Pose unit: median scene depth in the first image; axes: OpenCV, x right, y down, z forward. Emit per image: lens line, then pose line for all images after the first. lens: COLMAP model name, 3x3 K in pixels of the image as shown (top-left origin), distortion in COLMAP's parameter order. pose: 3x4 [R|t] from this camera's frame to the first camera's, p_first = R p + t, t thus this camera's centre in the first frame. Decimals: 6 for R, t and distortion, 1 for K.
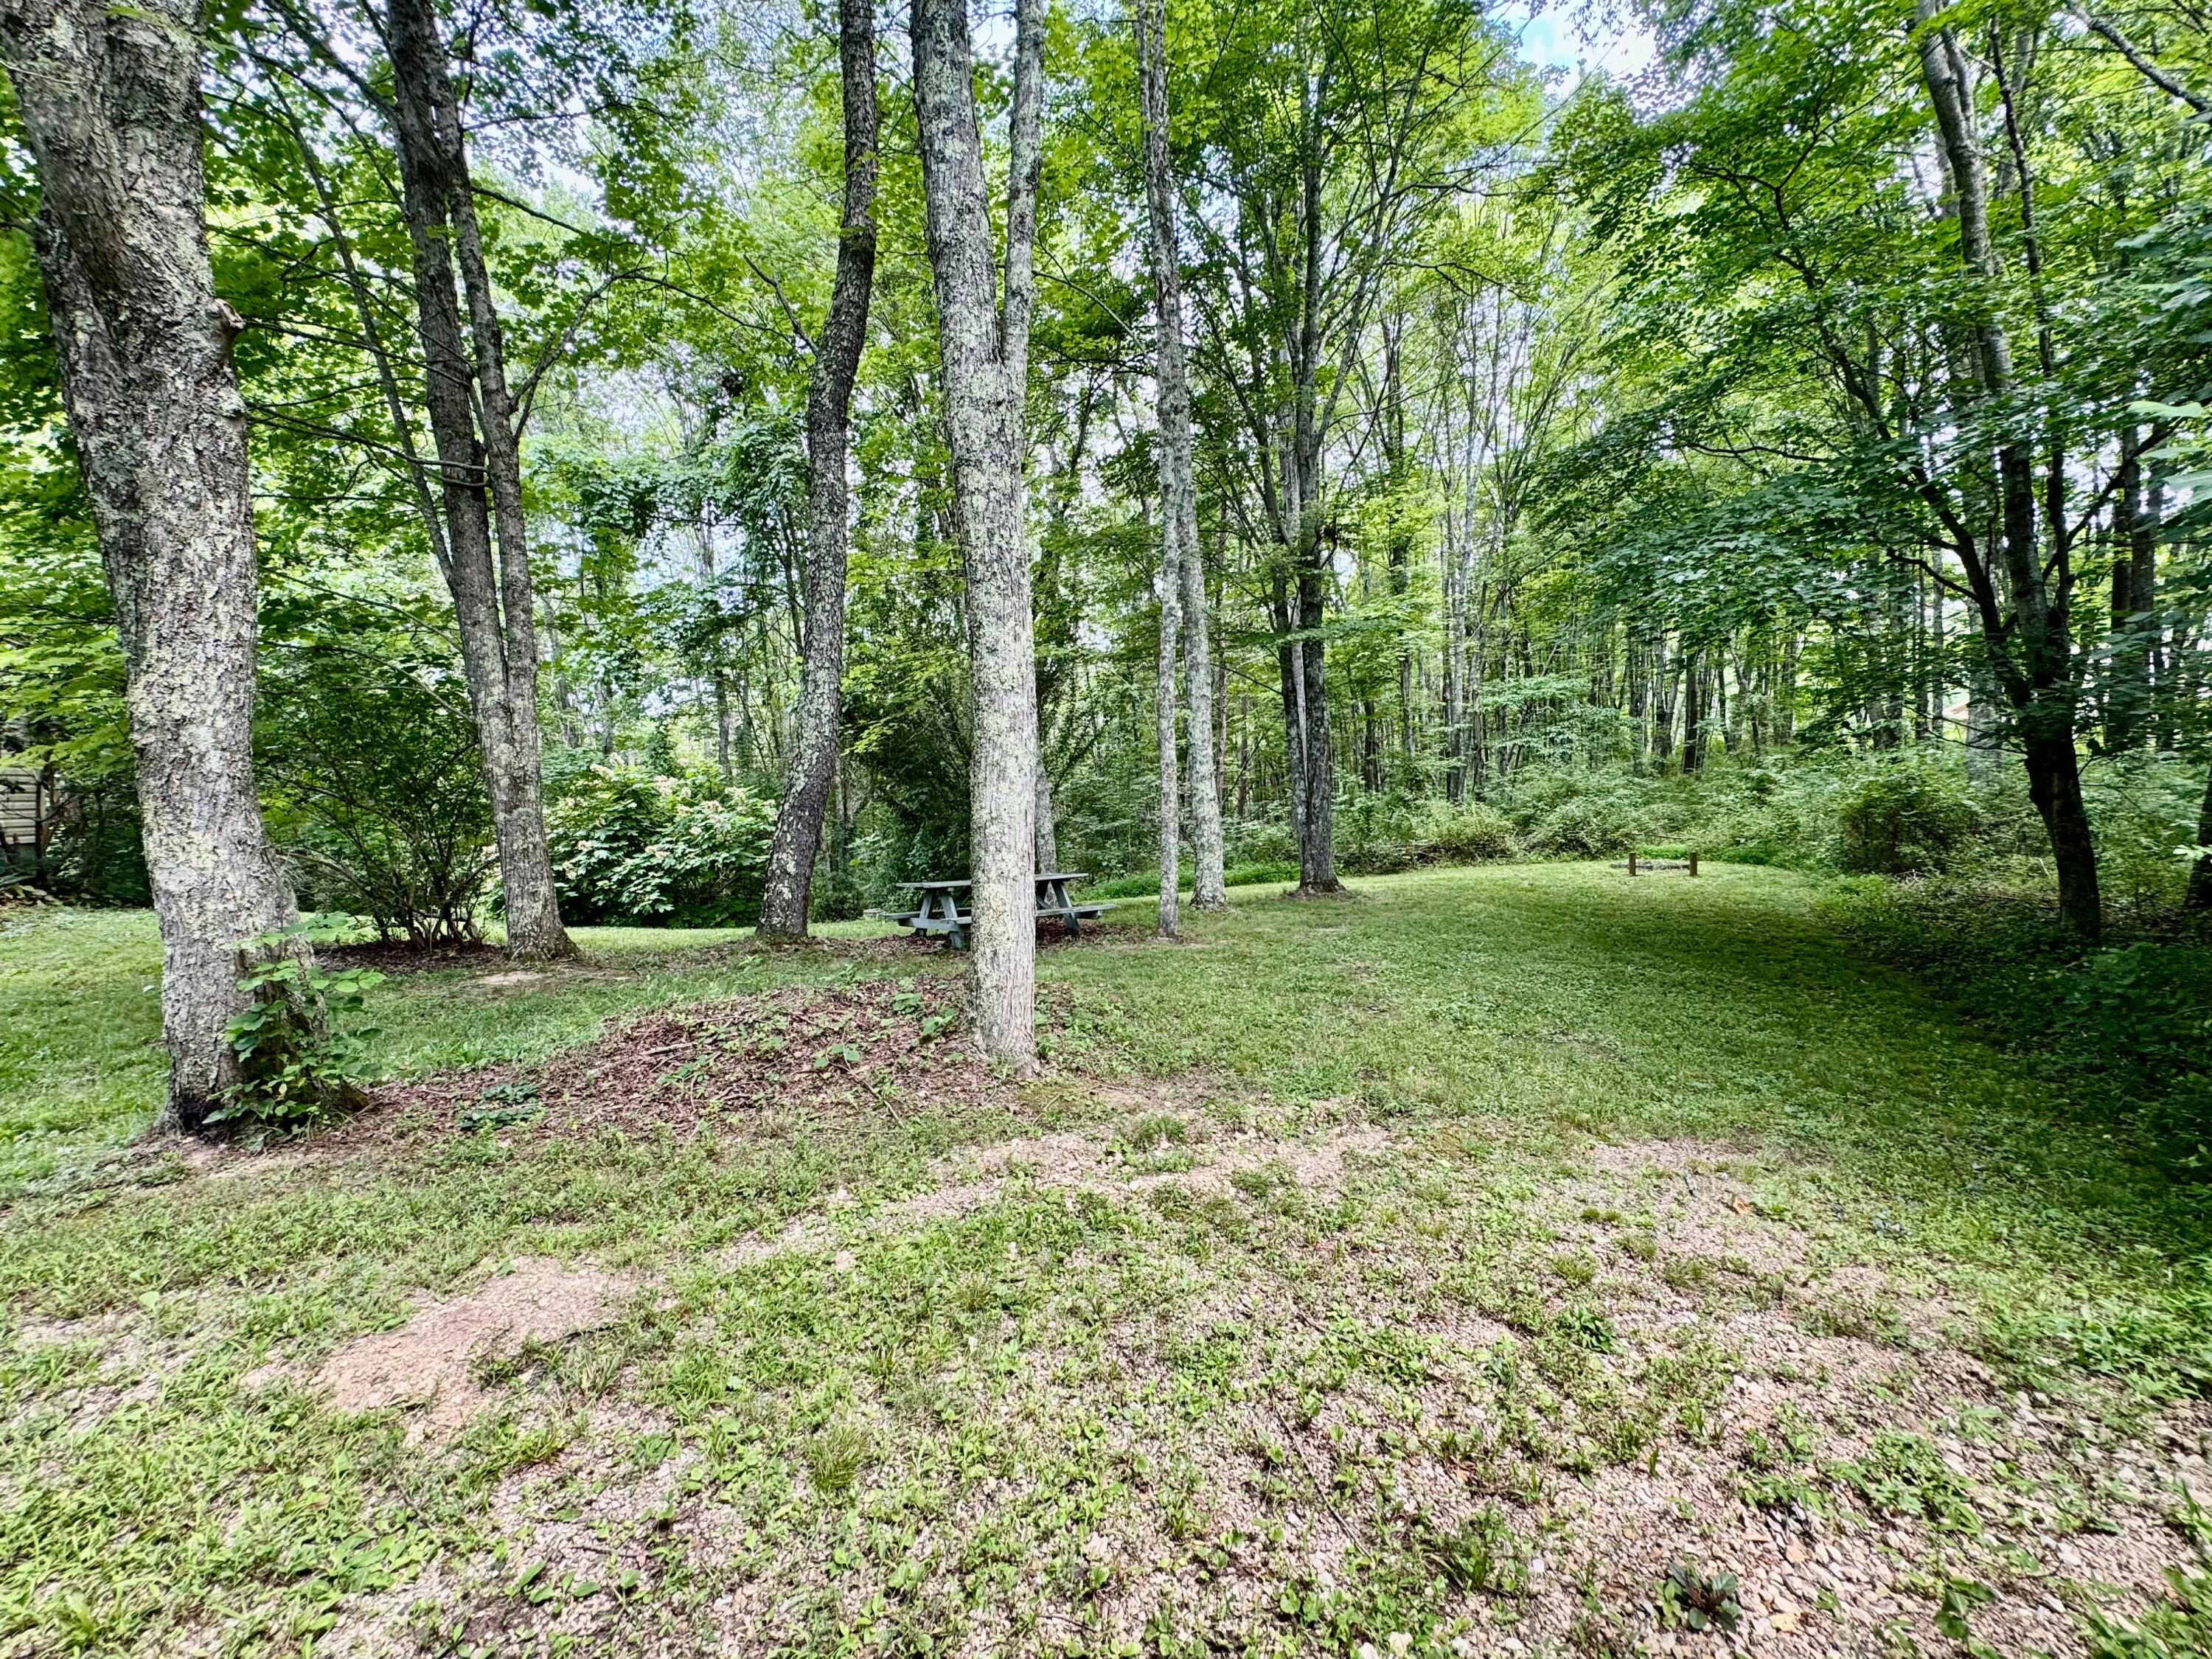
lens RADIAL K [[889.2, 0, 1106.0], [0, 889.2, 829.5], [0, 0, 1]] dist [0.001530, 0.000403]
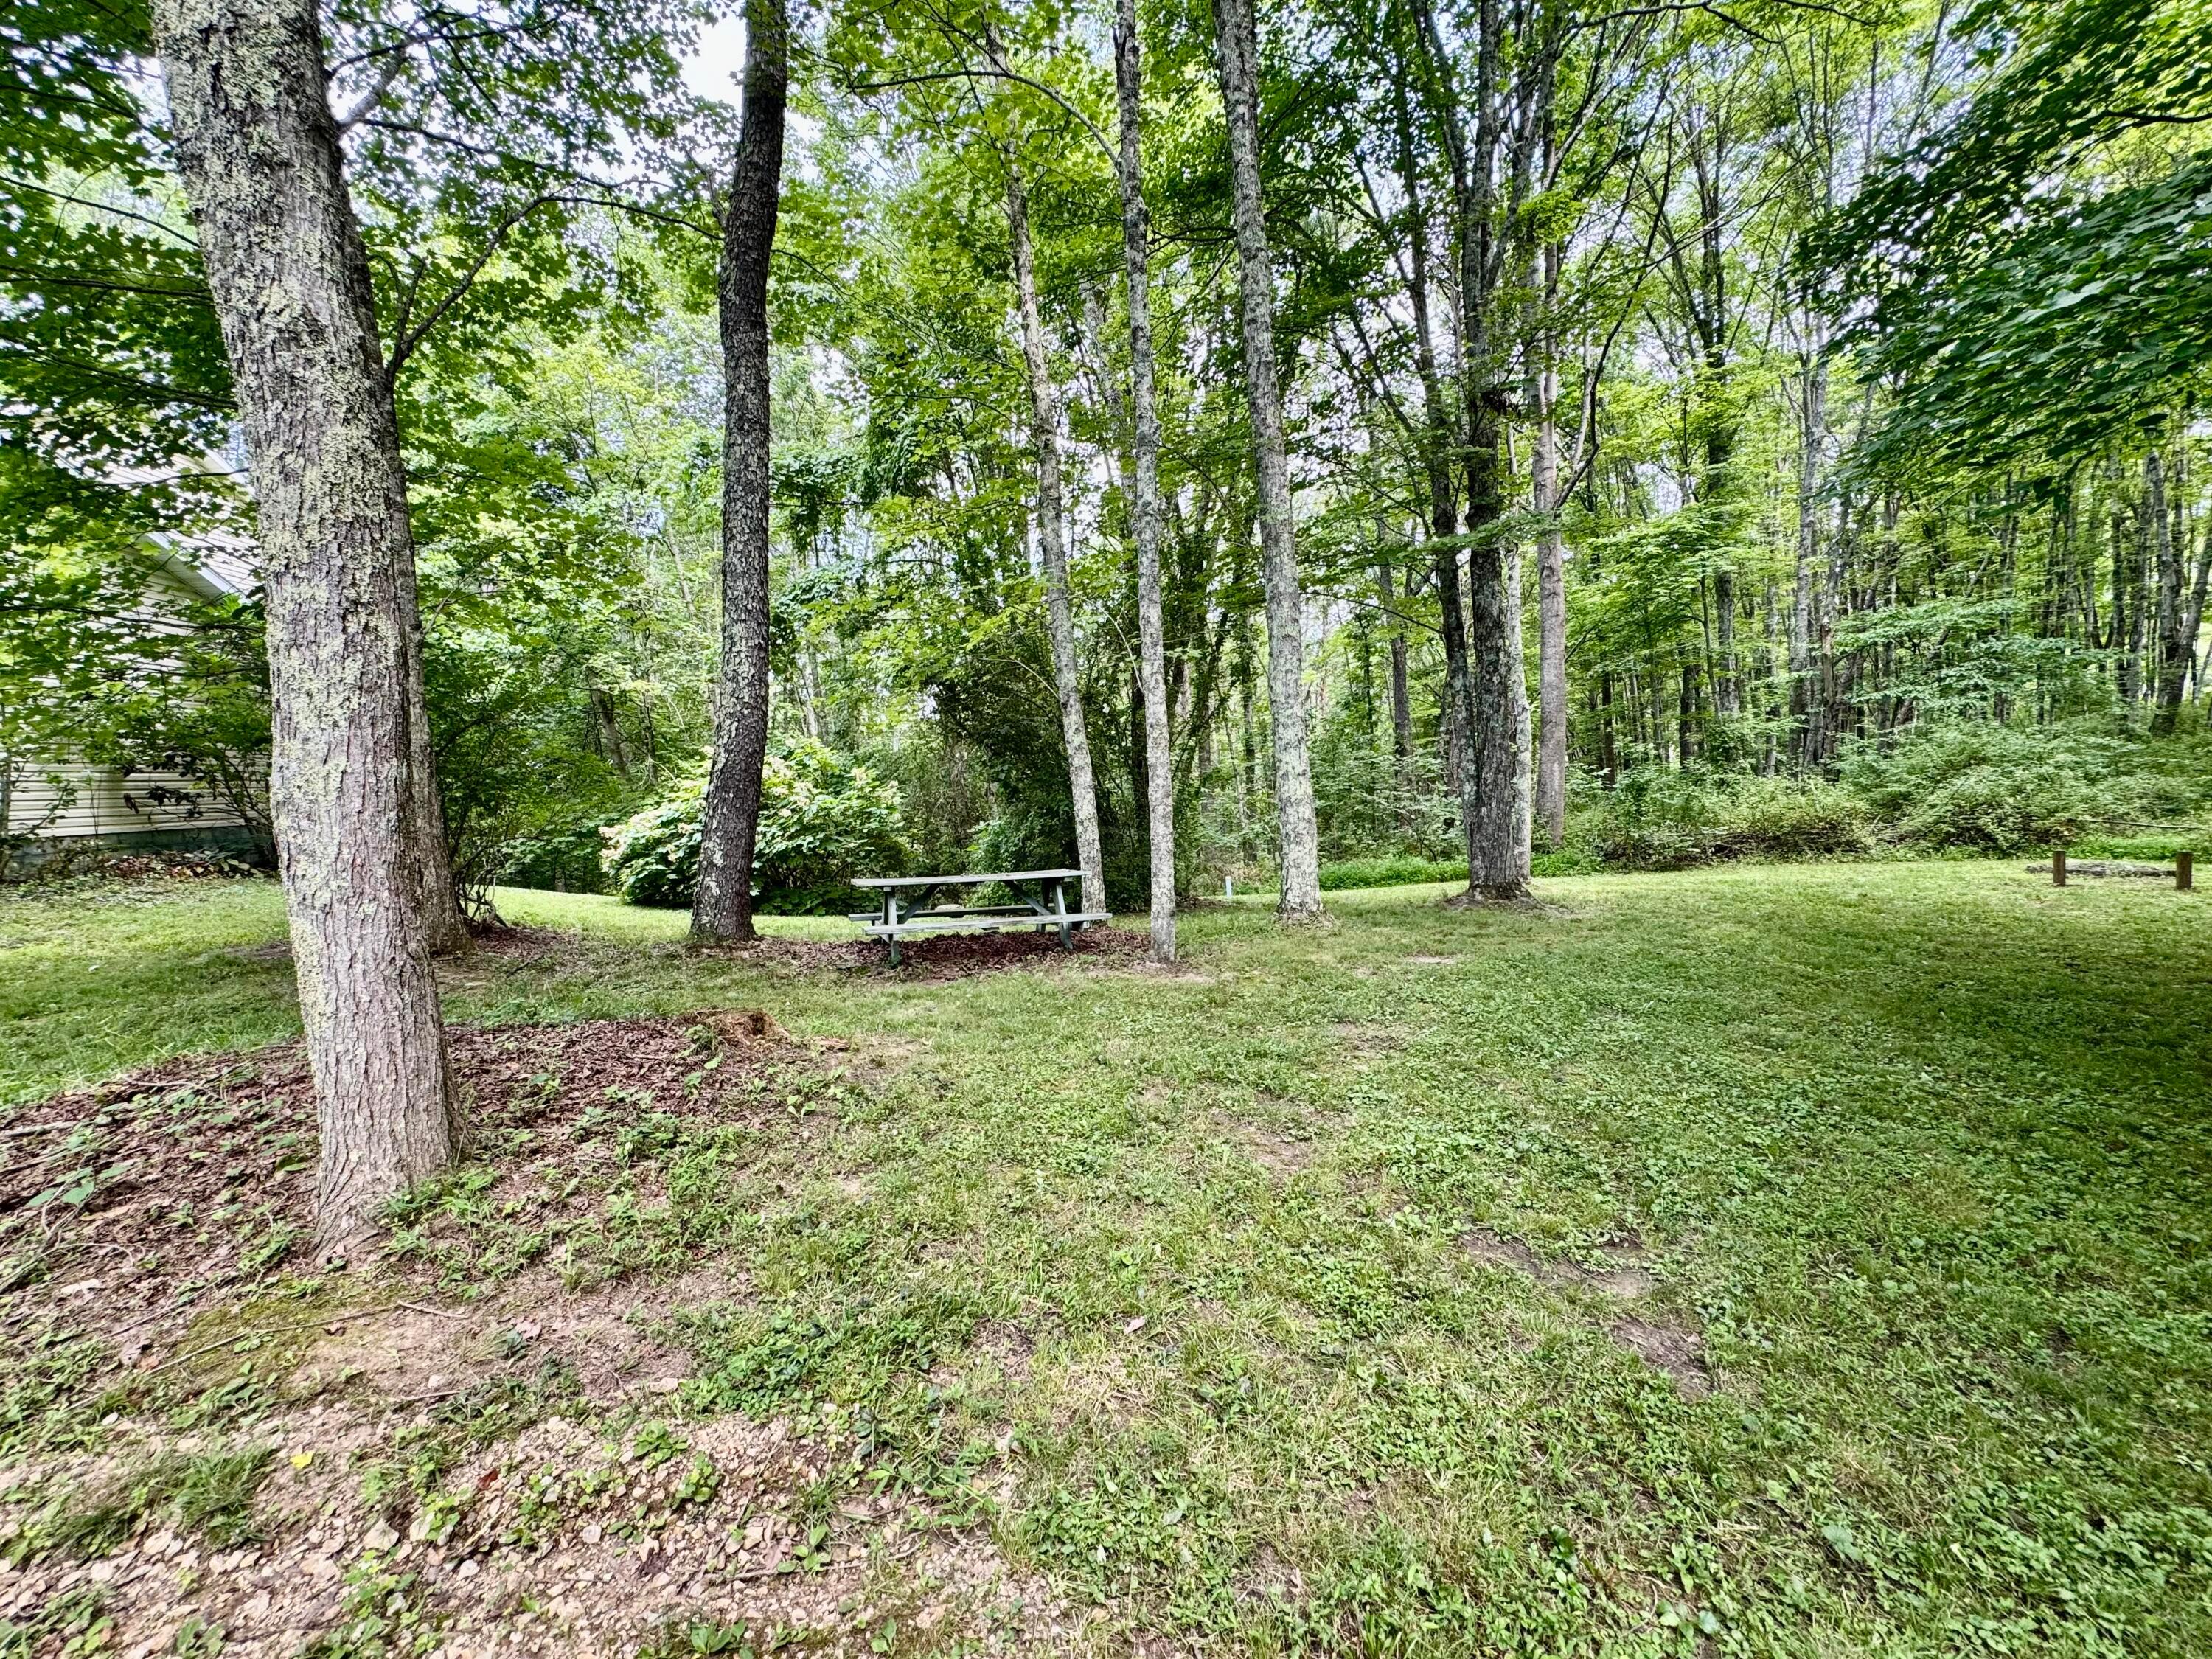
lens RADIAL K [[889.2, 0, 1106.0], [0, 889.2, 829.5], [0, 0, 1]] dist [0.001530, 0.000403]
pose [[0.947743, 0.007755, -0.318942, 0.142308], [-0.001559, 0.999805, 0.019678, -0.000416], [0.319032, -0.018152, 0.947570, 0.166633]]
